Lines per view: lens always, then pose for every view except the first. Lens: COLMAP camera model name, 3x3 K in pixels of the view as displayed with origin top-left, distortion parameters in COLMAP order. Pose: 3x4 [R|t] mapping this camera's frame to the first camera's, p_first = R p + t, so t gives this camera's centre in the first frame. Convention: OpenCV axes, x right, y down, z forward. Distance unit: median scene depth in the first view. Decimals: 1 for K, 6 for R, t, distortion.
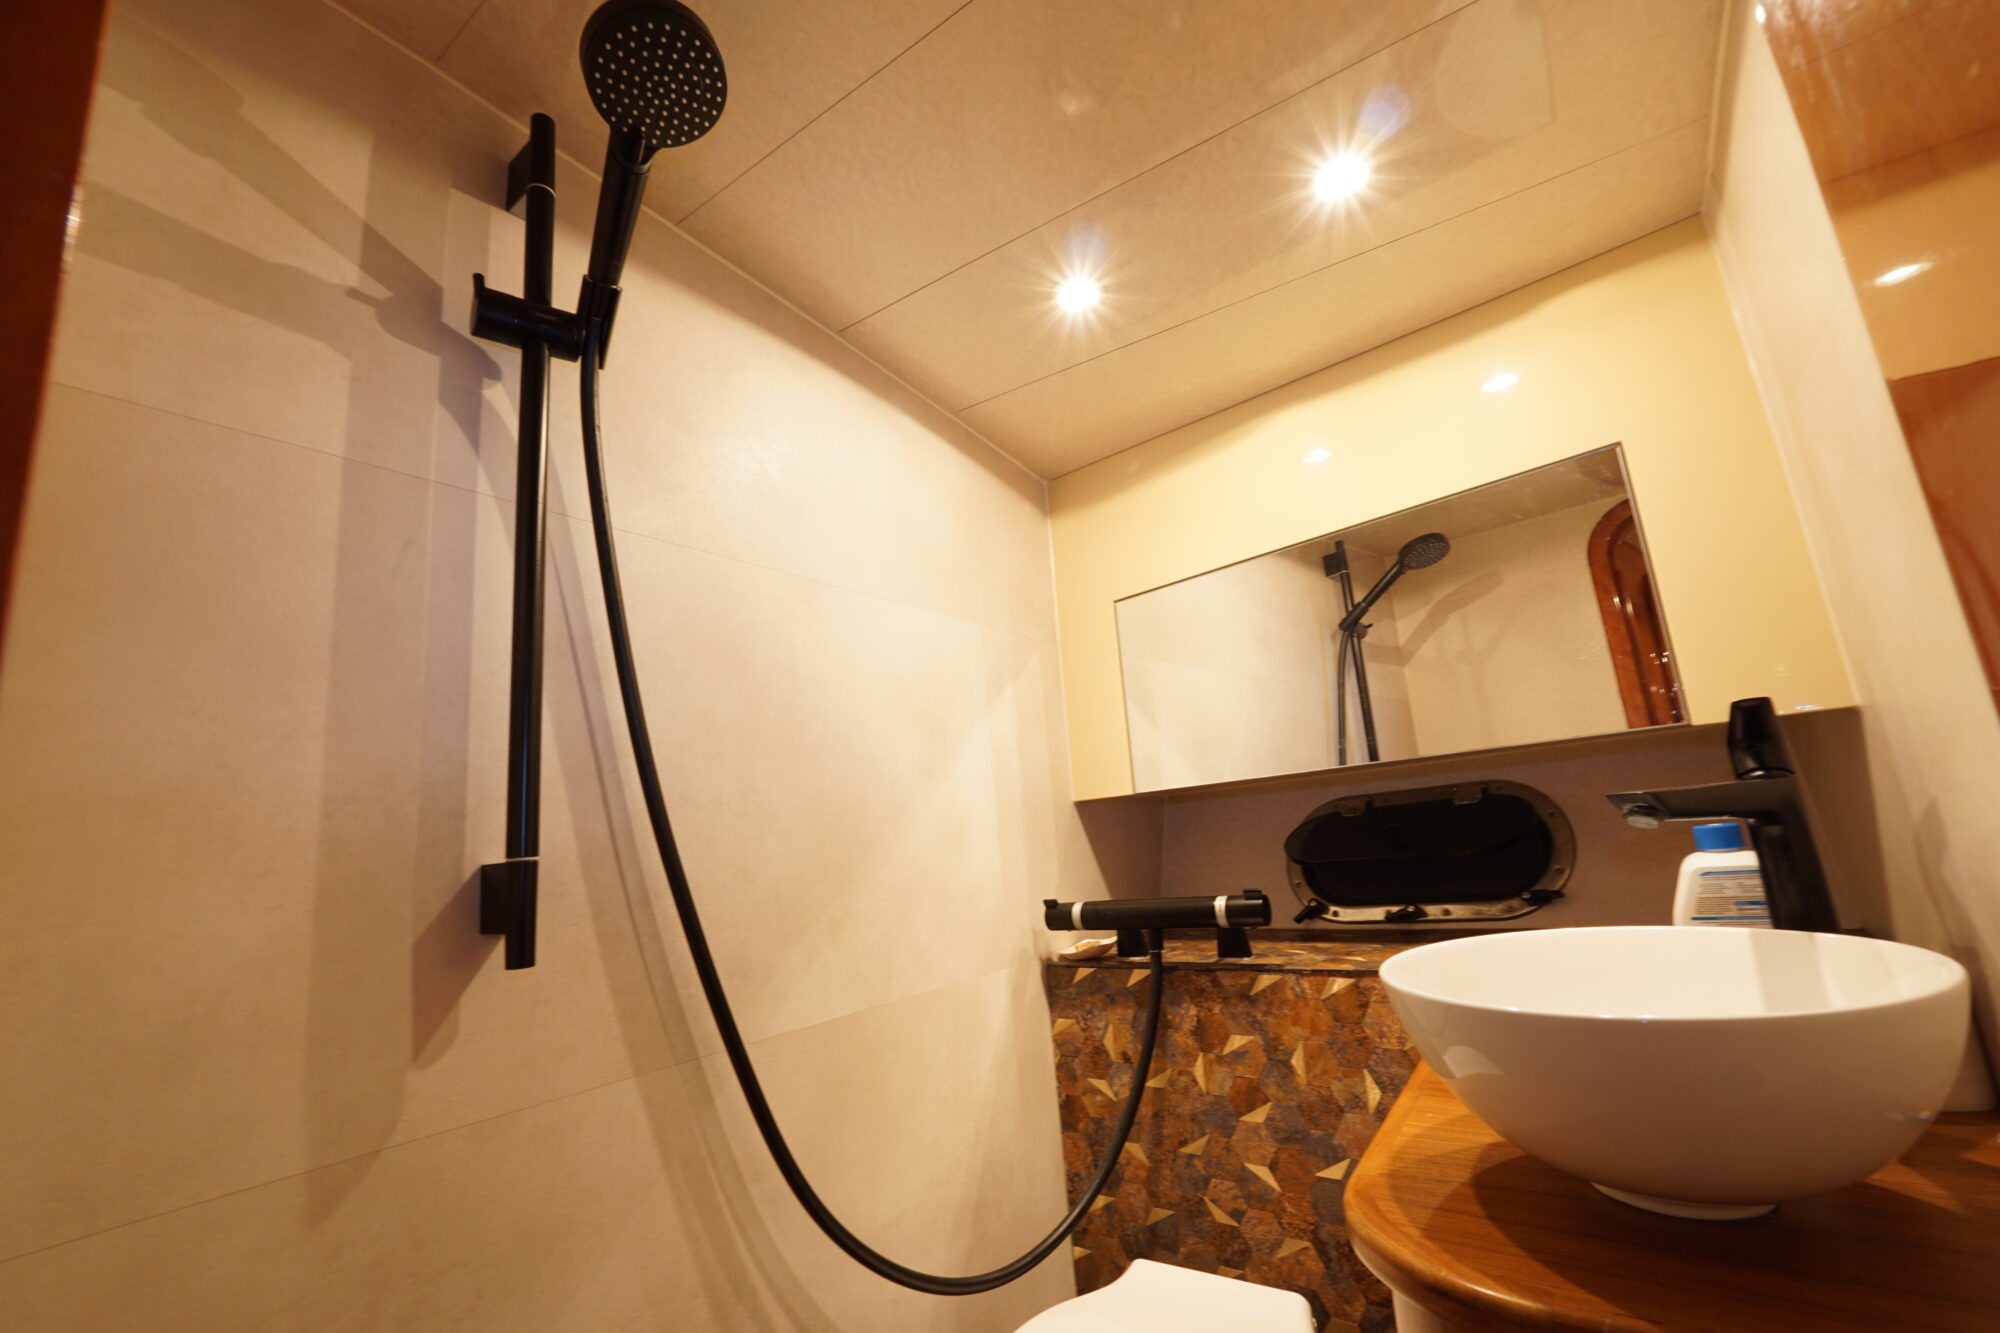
lens RADIAL K [[841.1, 0, 996.7], [0, 841.1, 667.8], [0, 0, 1]] dist [-0.018316, 0.007188]
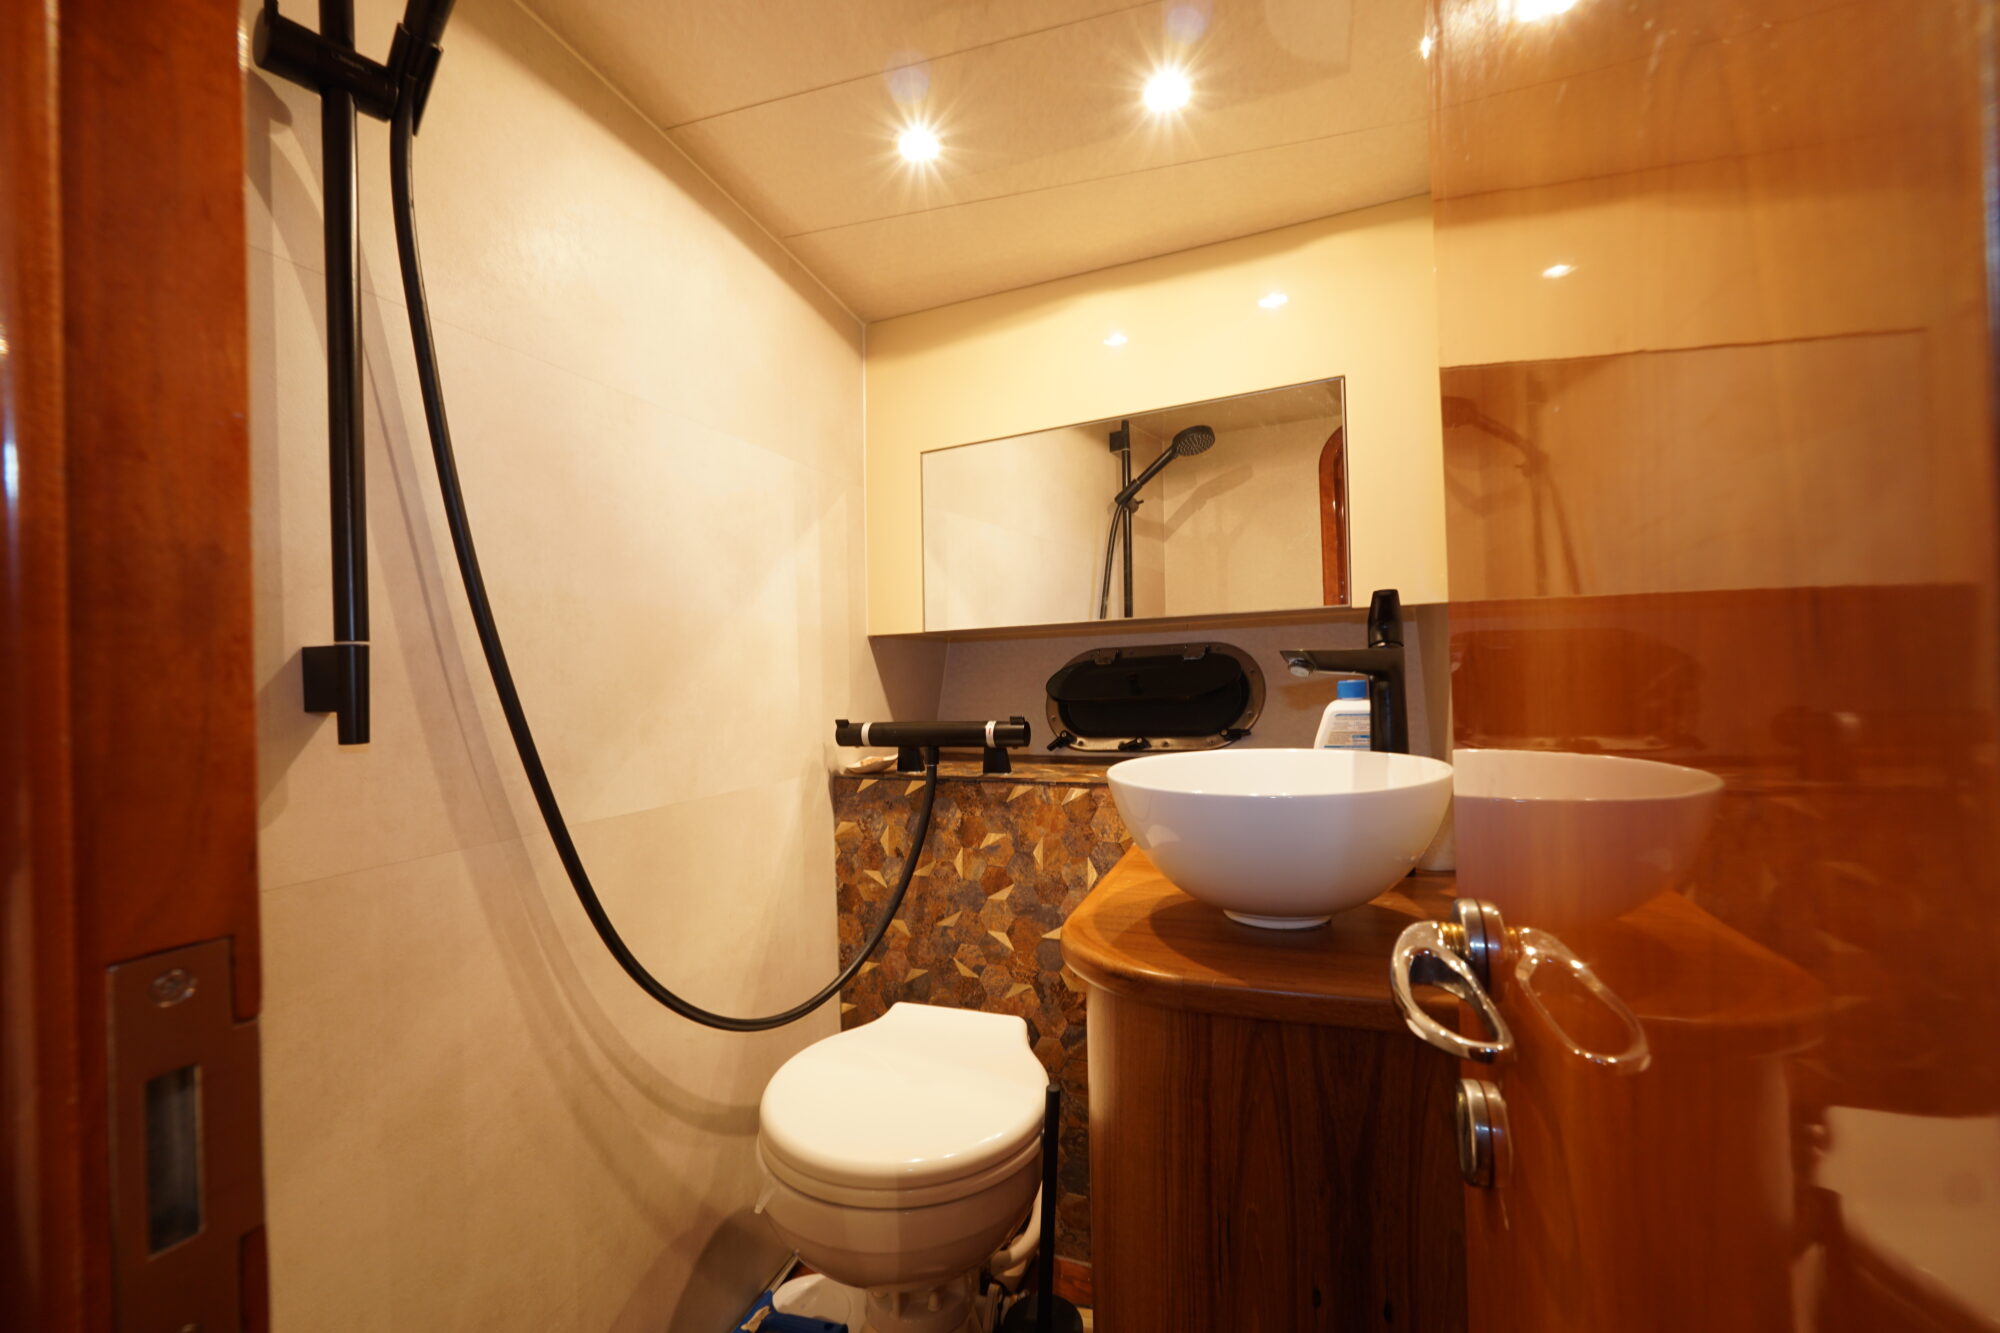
lens RADIAL K [[841.1, 0, 1000.8], [0, 841.1, 669.0], [0, 0, 1]] dist [-0.018316, 0.007188]
pose [[0.961806, 0.058478, 0.267413, -0.046086], [-0.106074, 0.980206, 0.167165, 0.001503], [-0.252345, -0.189146, 0.948971, -0.127470]]
